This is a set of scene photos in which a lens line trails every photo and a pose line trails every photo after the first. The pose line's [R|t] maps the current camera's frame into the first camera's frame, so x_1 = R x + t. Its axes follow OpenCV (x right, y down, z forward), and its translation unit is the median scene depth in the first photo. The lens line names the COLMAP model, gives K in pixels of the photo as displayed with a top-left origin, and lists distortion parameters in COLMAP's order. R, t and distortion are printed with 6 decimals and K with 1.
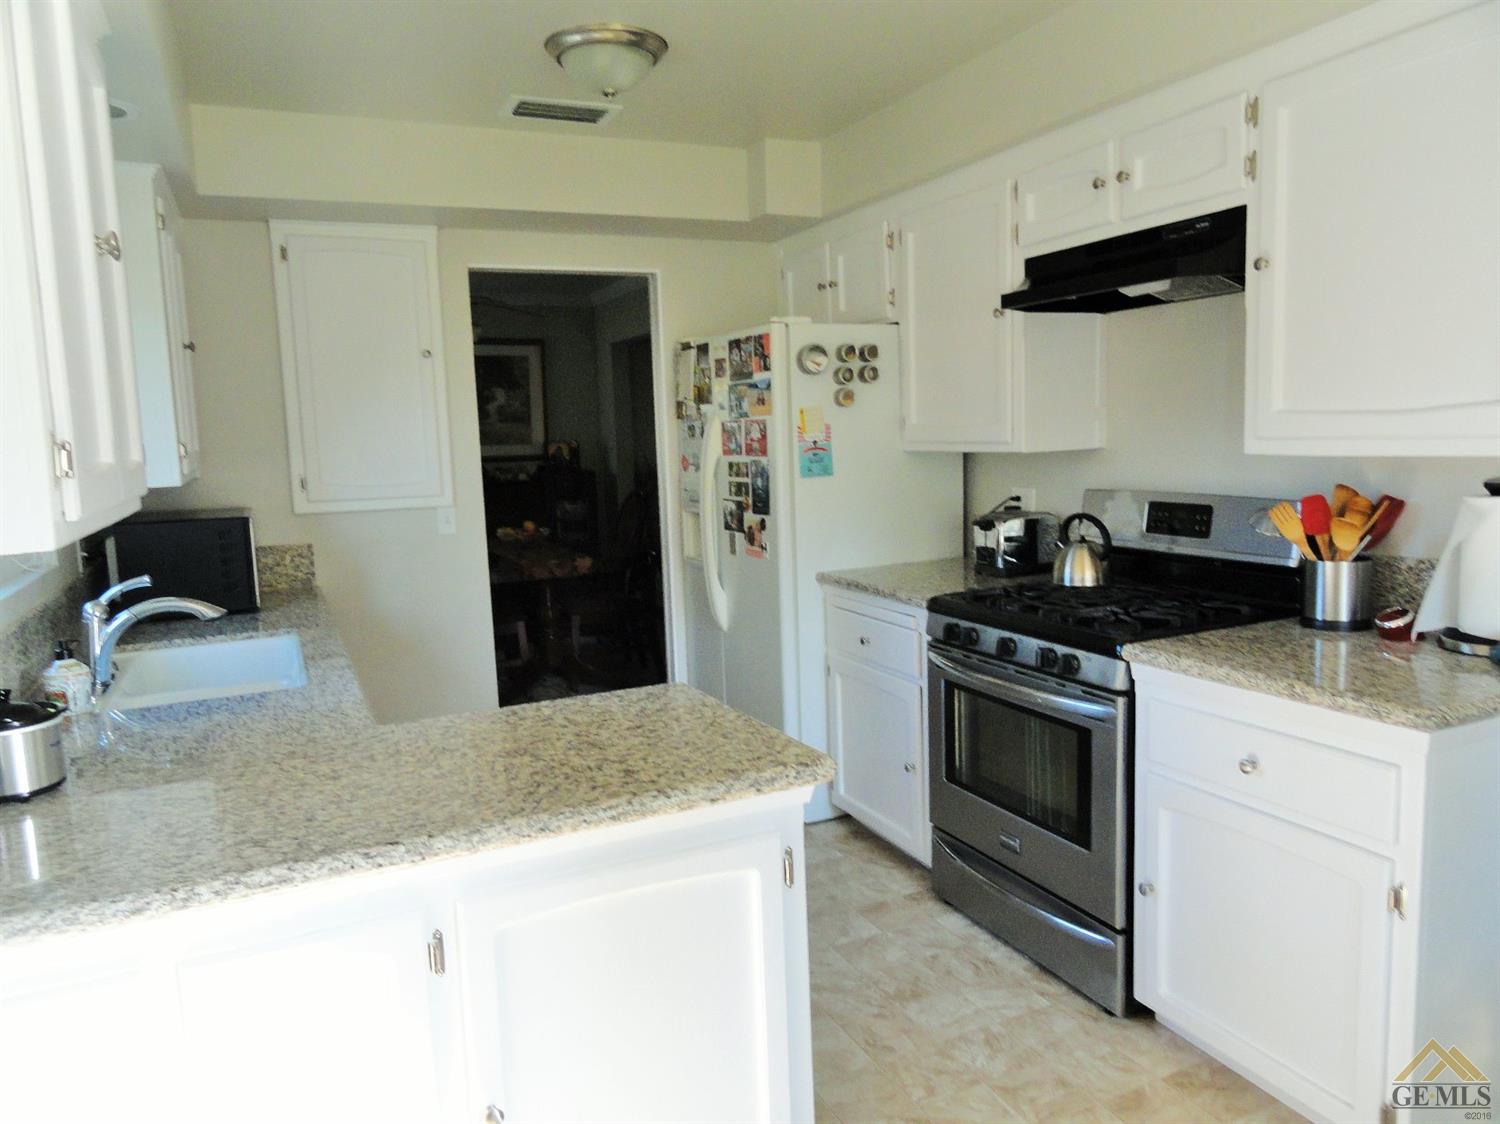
lens RADIAL K [[1045.3, 0, 751.2], [0, 1045.3, 561.3], [0, 0, 1]] dist [-0.004939, 0.008921]
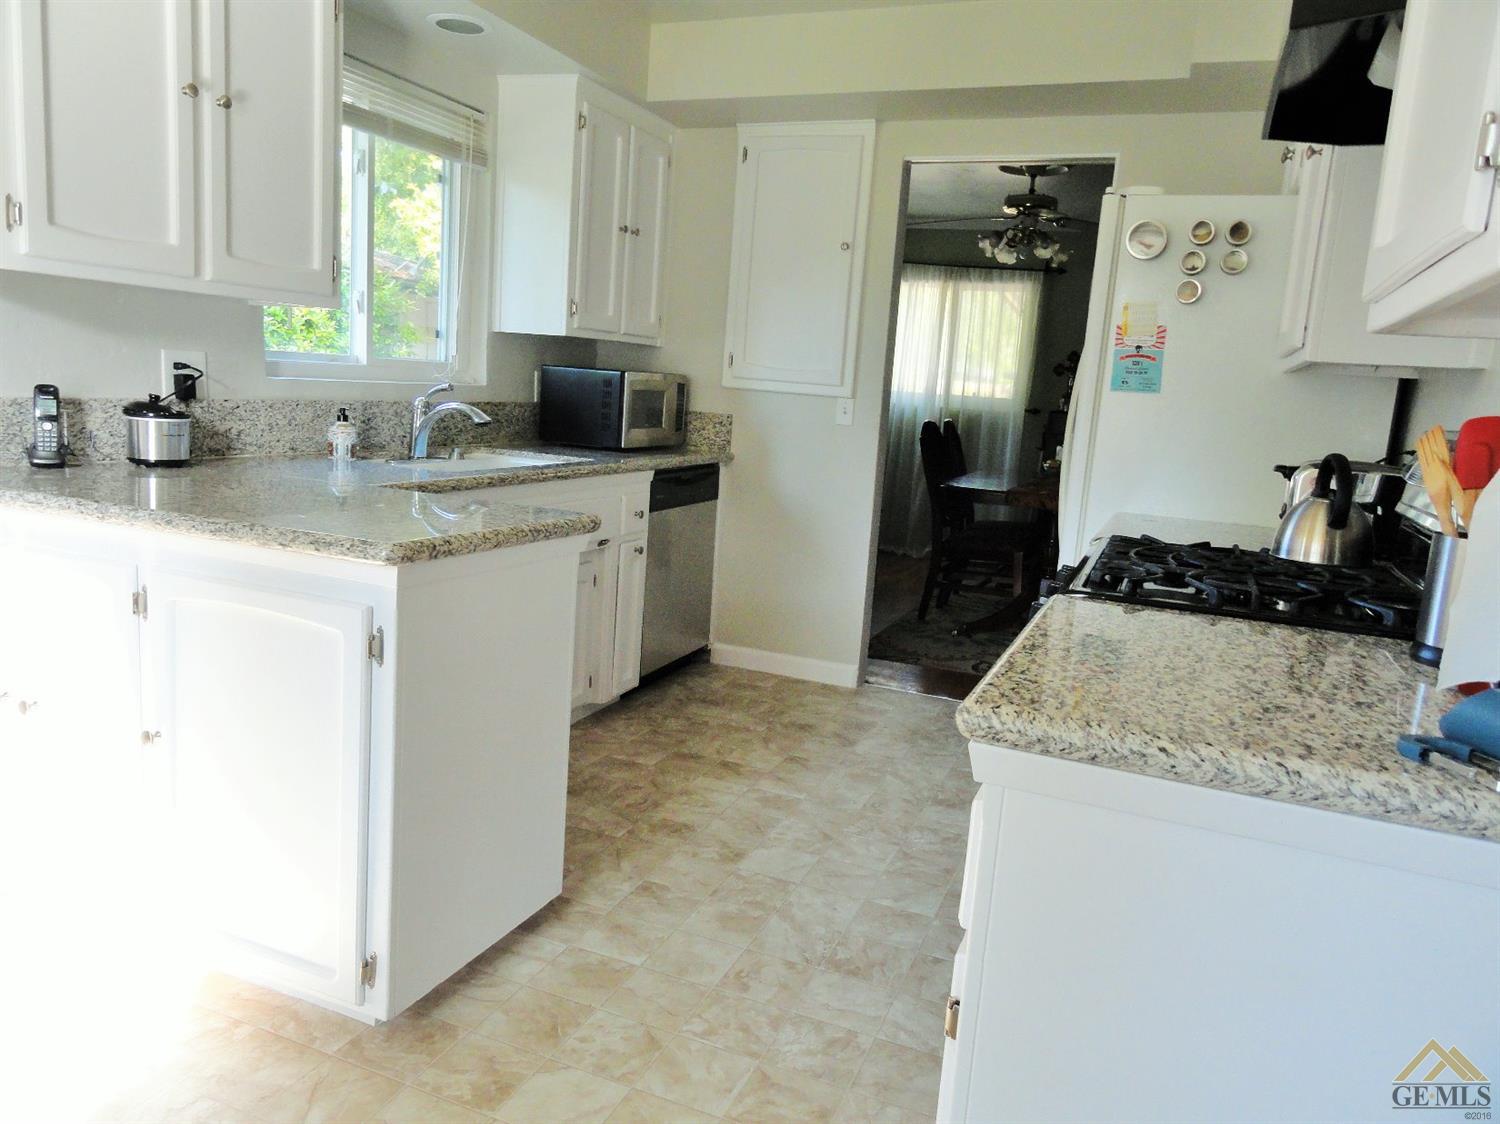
lens RADIAL K [[1045.3, 0, 750.6], [0, 1045.3, 561.5], [0, 0, 1]] dist [-0.004939, 0.008921]
pose [[0.672047, 0.205959, -0.711290, 0.605666], [-0.186503, 0.976656, 0.106584, 0.019590], [0.716638, 0.061028, 0.694770, 0.326733]]
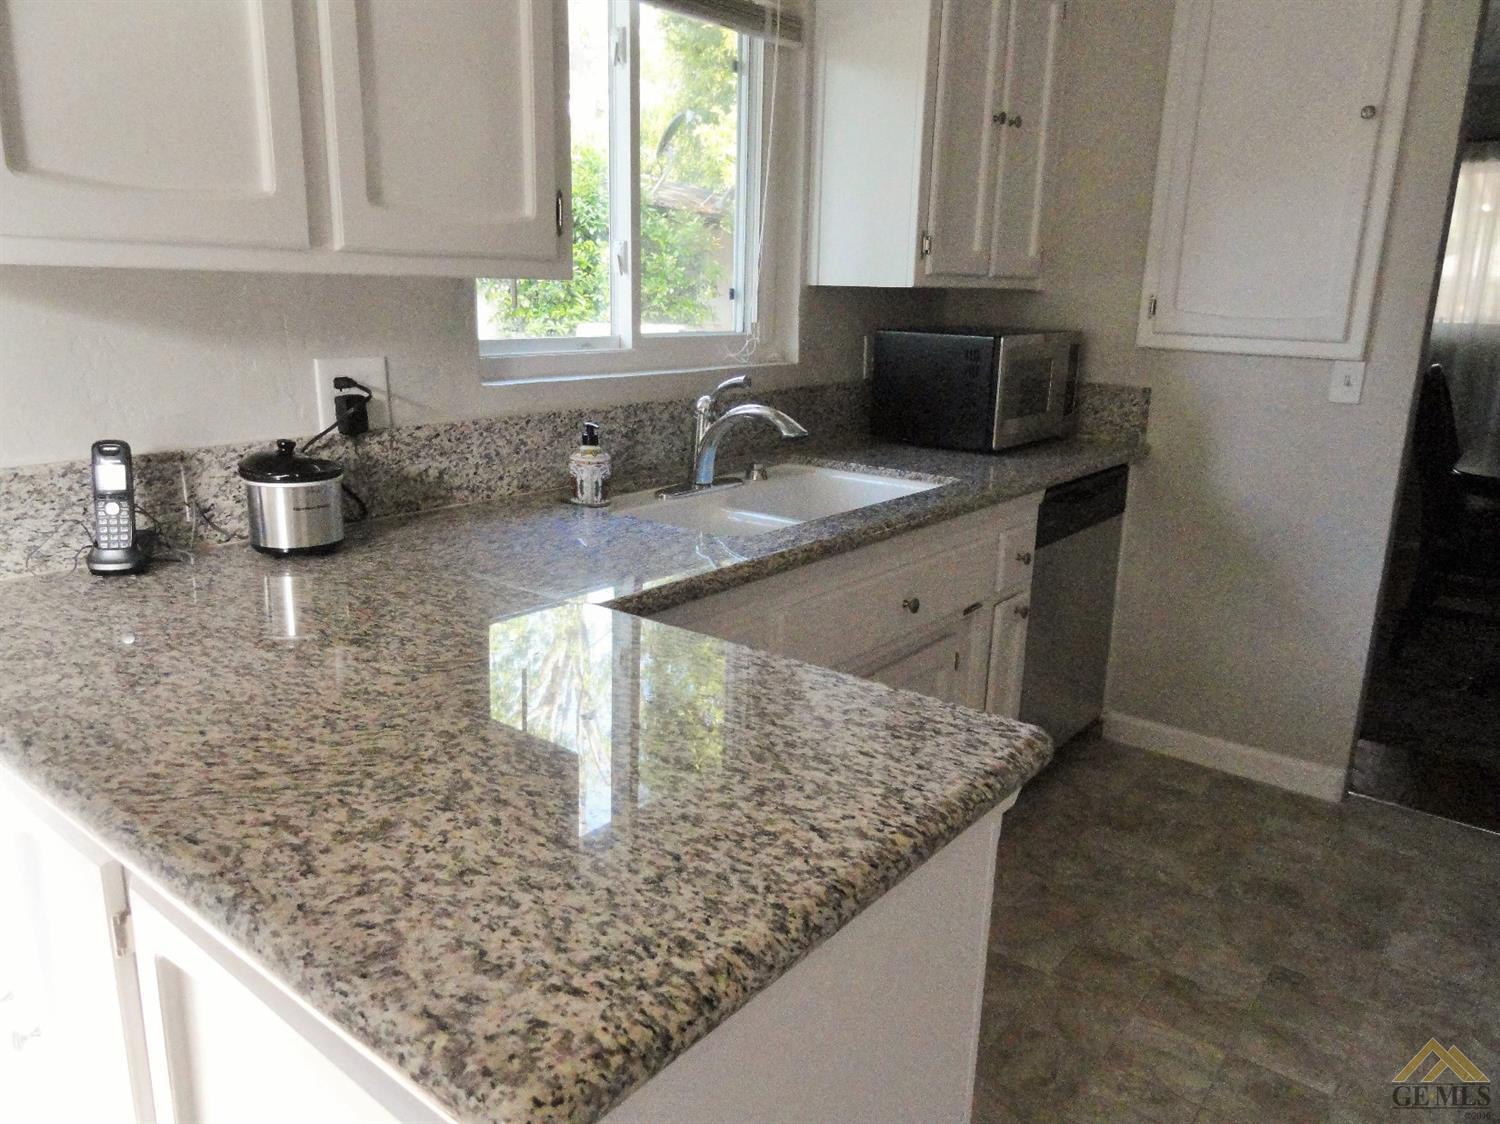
lens RADIAL K [[1045.3, 0, 750.4], [0, 1045.3, 559.4], [0, 0, 1]] dist [-0.004939, 0.008921]
pose [[0.441997, 0.266758, -0.856434, 0.197003], [-0.150810, 0.963267, 0.222202, -0.030325], [0.884248, 0.030946, 0.465991, 0.537306]]
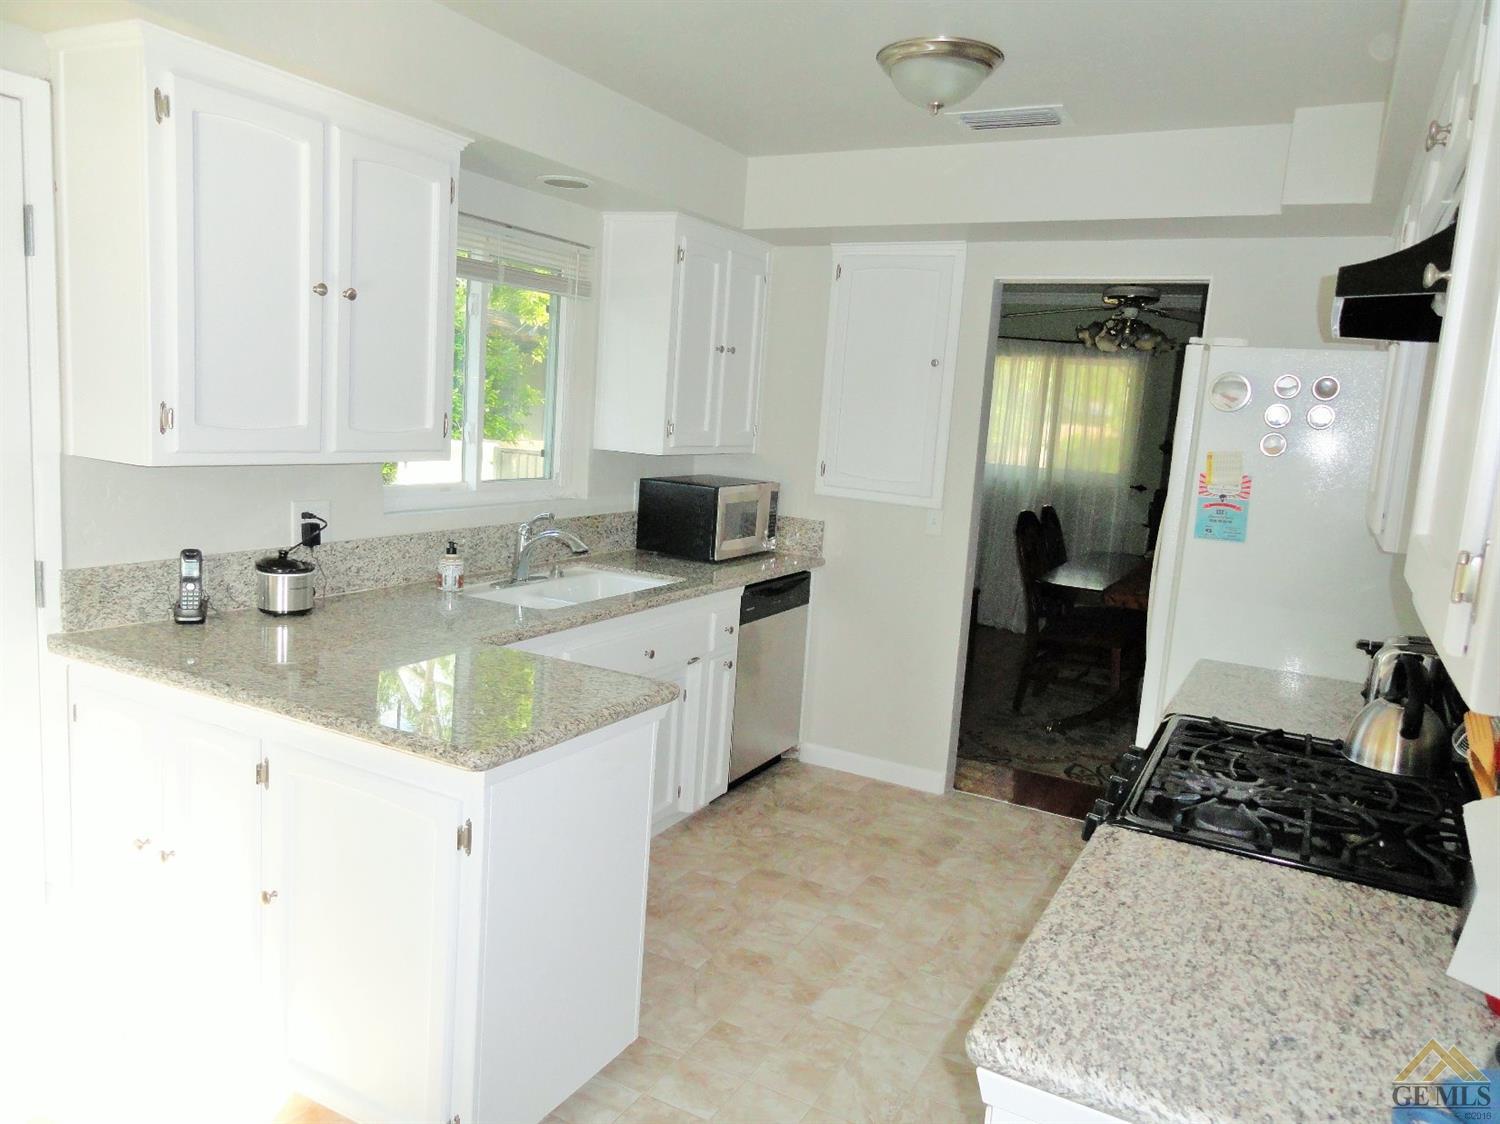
lens RADIAL K [[1045.3, 0, 750.8], [0, 1045.3, 564.4], [0, 0, 1]] dist [-0.004939, 0.008921]
pose [[0.590961, 0.194970, -0.782785, 0.628967], [-0.189257, 0.976780, 0.100410, -0.099667], [0.784186, 0.088809, 0.614138, 0.315927]]
